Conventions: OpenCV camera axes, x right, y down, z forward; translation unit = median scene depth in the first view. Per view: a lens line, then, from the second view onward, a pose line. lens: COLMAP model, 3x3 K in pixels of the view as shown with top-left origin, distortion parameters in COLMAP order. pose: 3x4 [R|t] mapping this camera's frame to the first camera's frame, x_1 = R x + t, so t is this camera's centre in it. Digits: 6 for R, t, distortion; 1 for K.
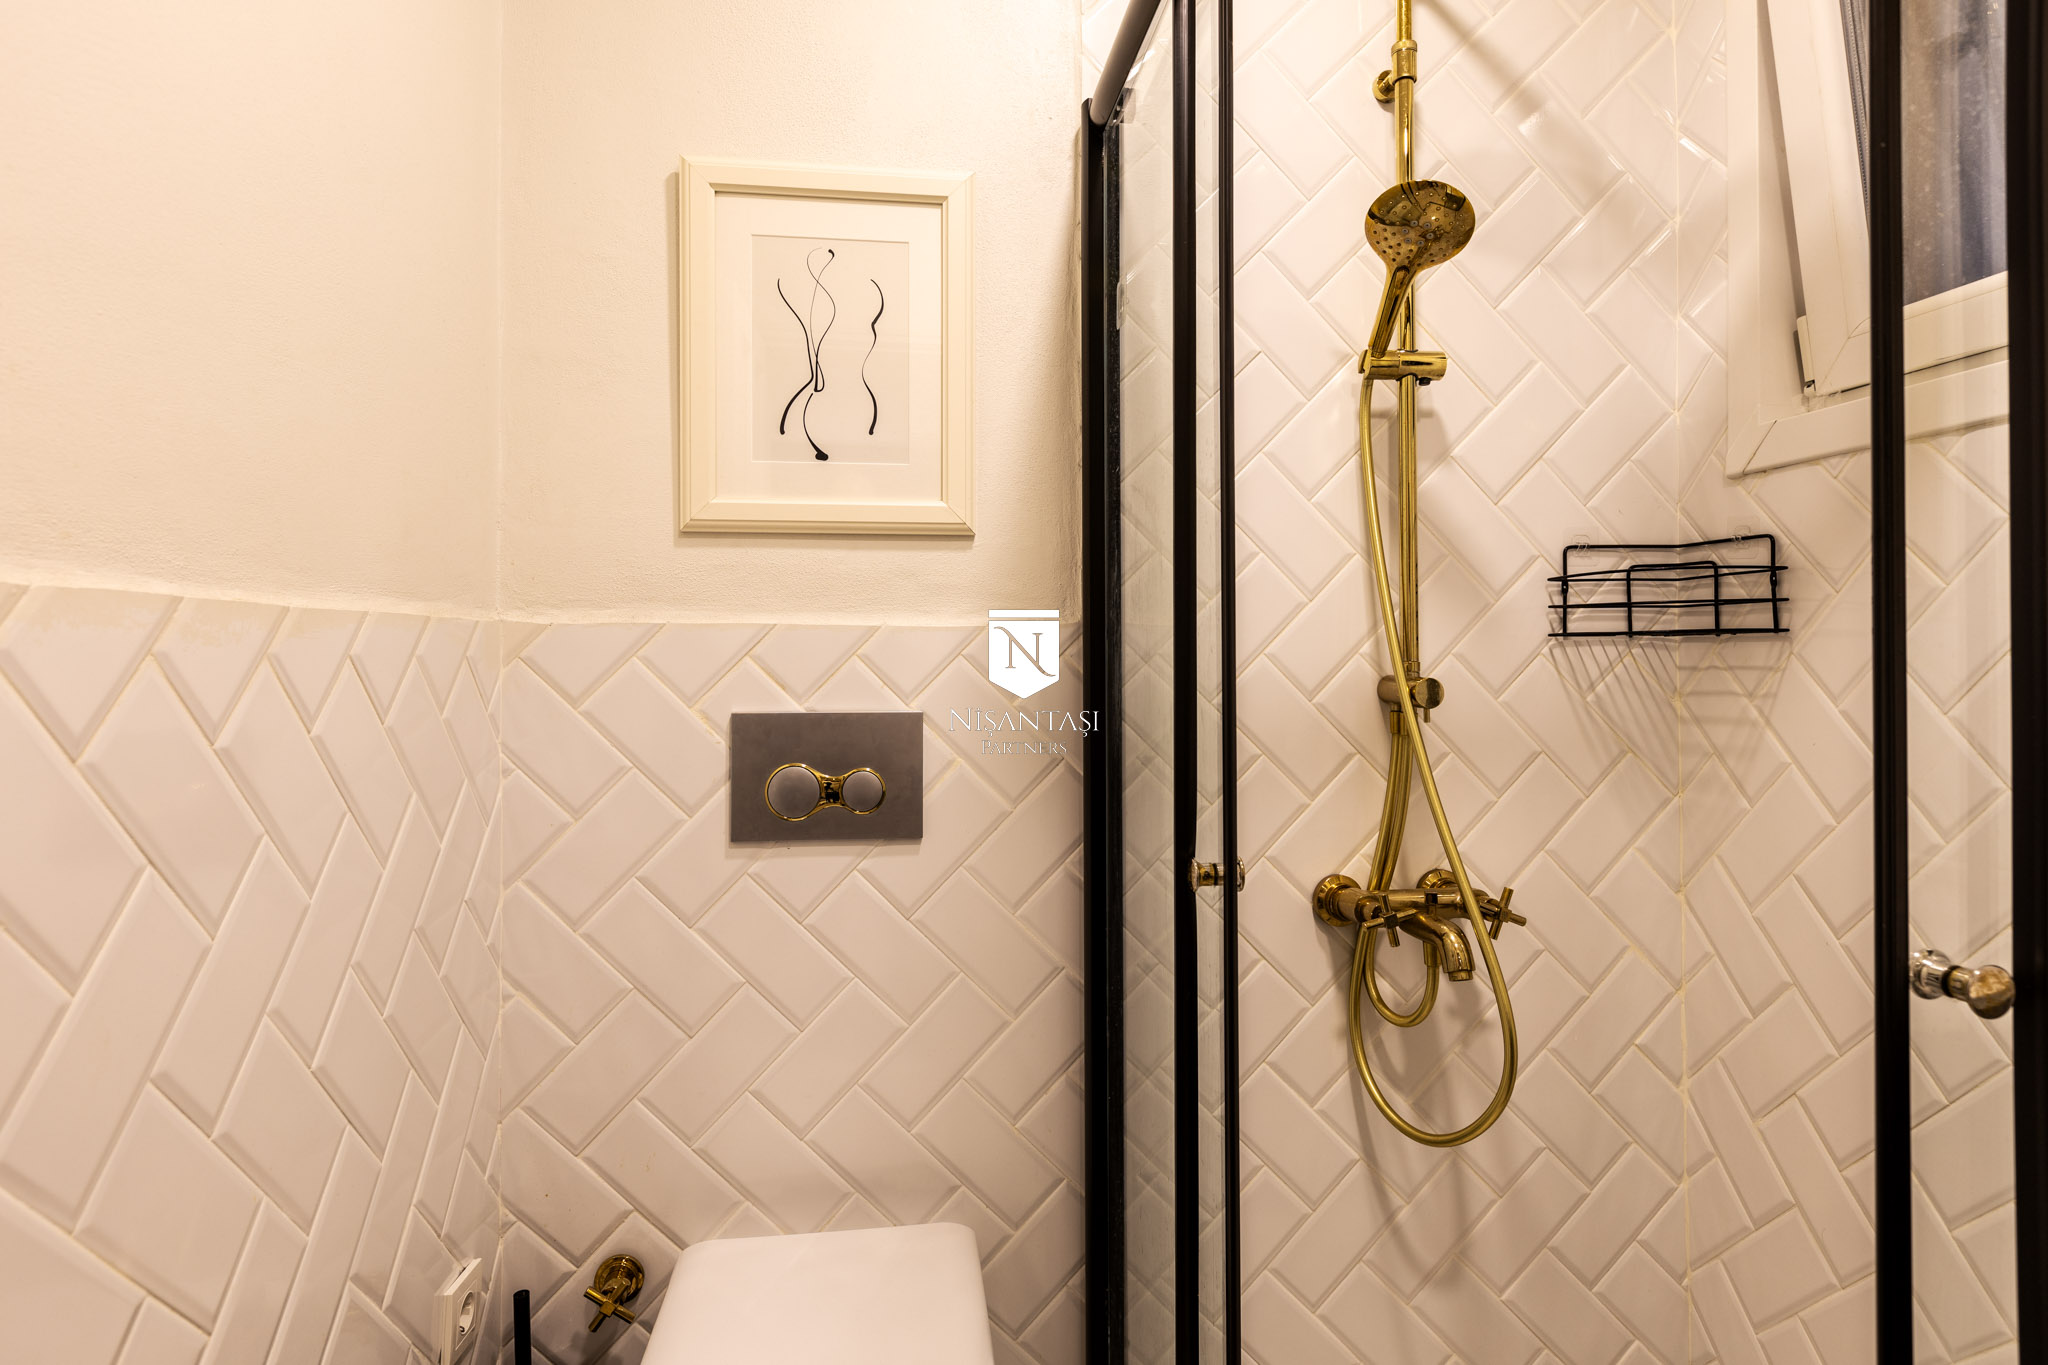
lens RADIAL K [[1125.7, 0, 1028.2], [0, 1125.7, 665.2], [0, 0, 1]] dist [0.006425, 0.001504]
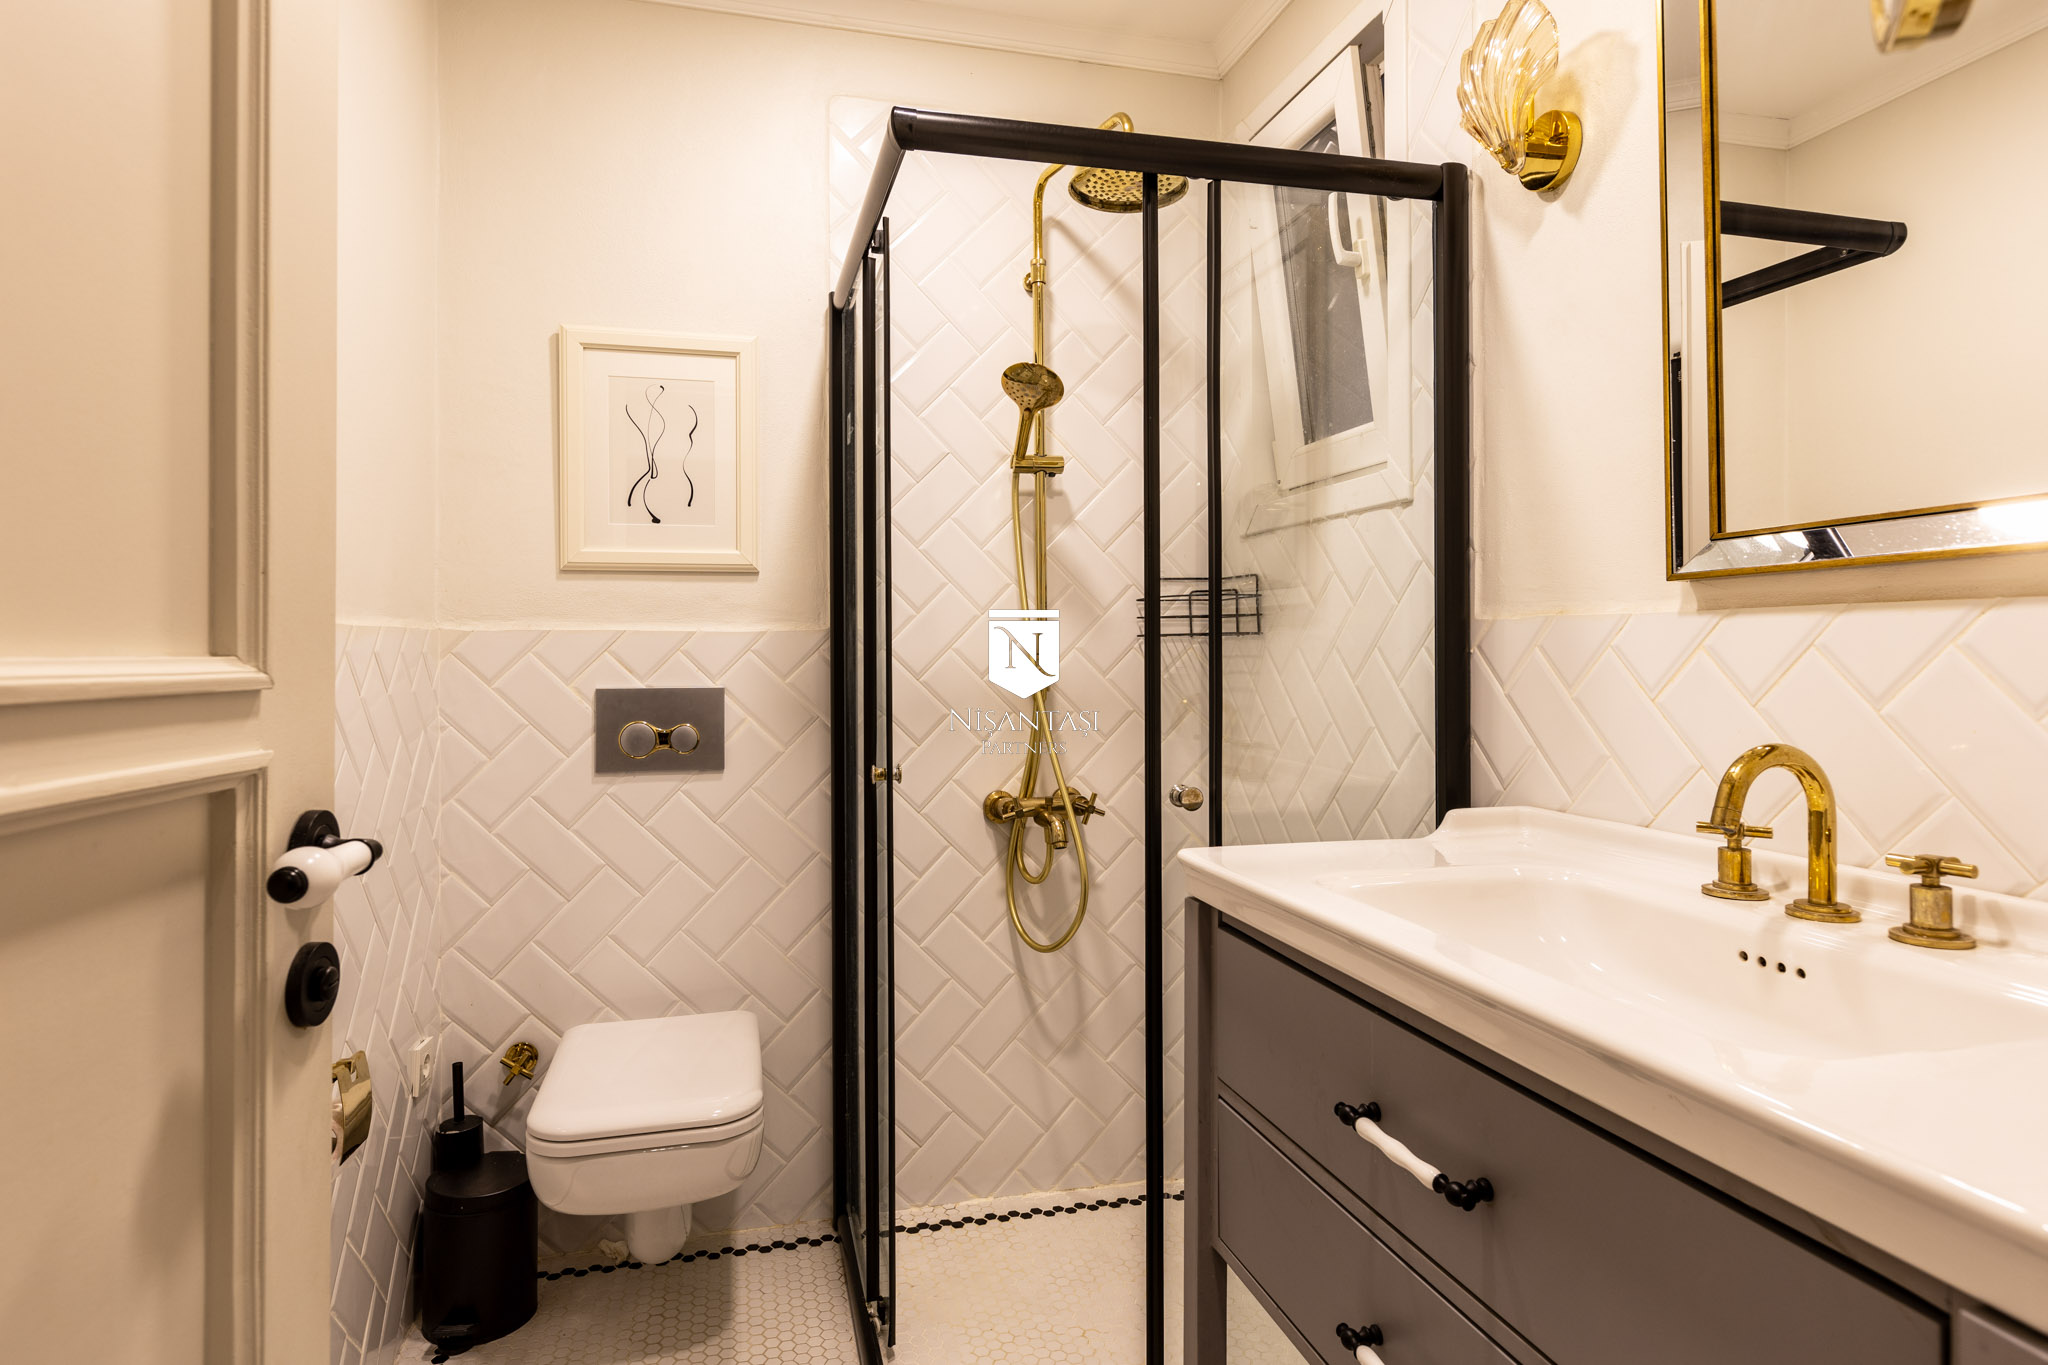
lens RADIAL K [[1125.7, 0, 1009.2], [0, 1125.7, 652.1], [0, 0, 1]] dist [0.006425, 0.001504]
pose [[0.993153, -0.003686, 0.116763, 0.113066], [0.004269, 0.999980, -0.004739, 0.002440], [-0.116744, 0.005205, 0.993148, -0.571923]]
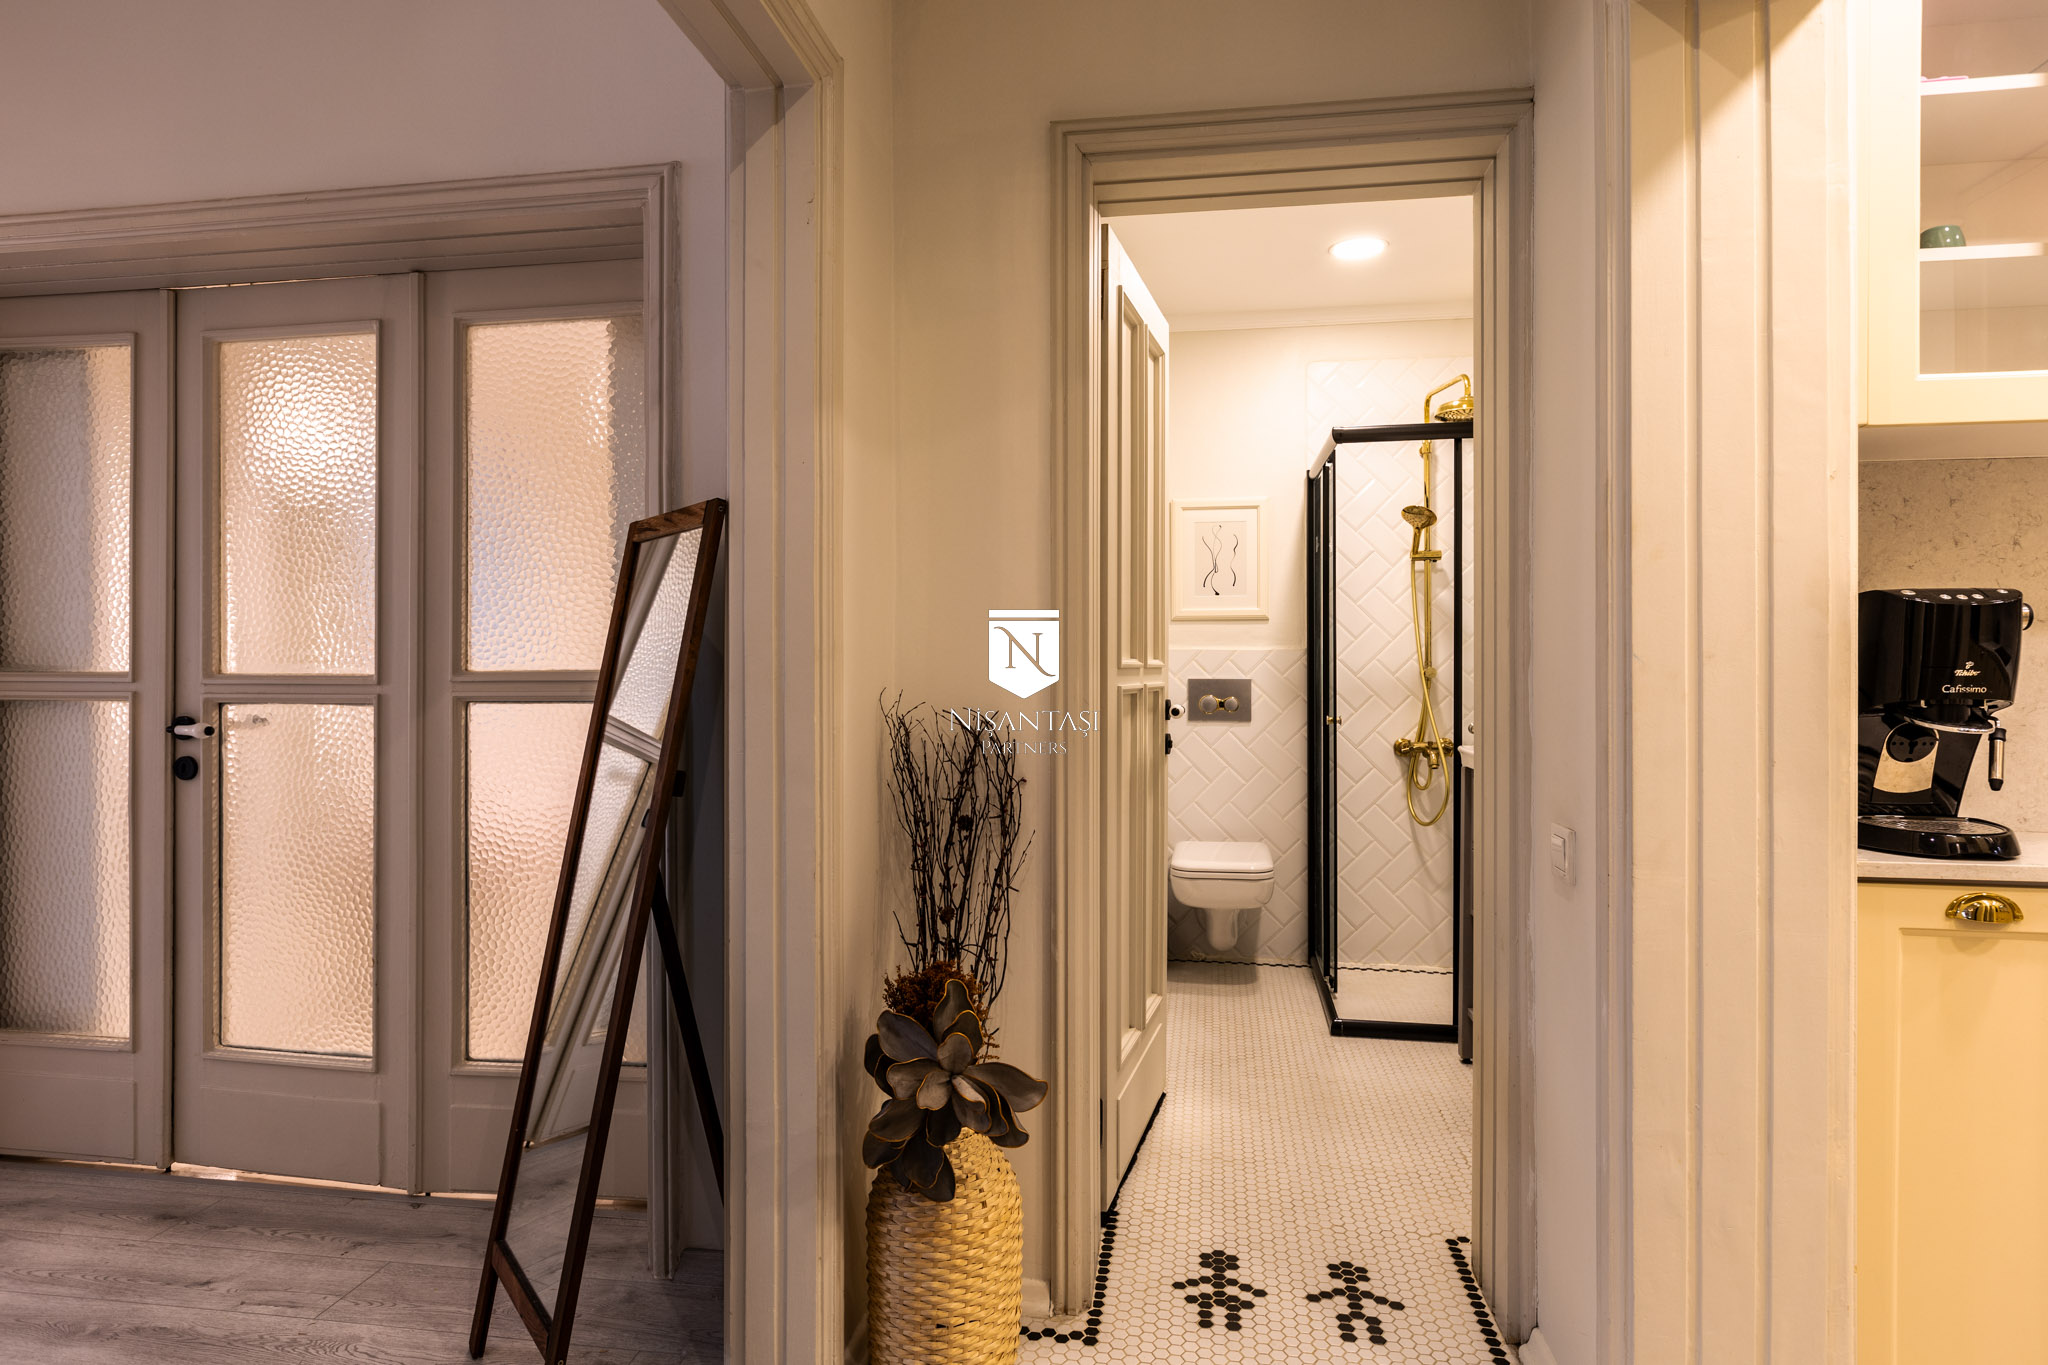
lens RADIAL K [[1125.7, 0, 1033.7], [0, 1125.7, 665.0], [0, 0, 1]] dist [0.006425, 0.001504]
pose [[0.958847, -0.001248, -0.283921, 0.200070], [-0.000304, 0.999985, -0.005420, 0.021166], [0.283923, 0.005284, 0.958832, -2.020357]]
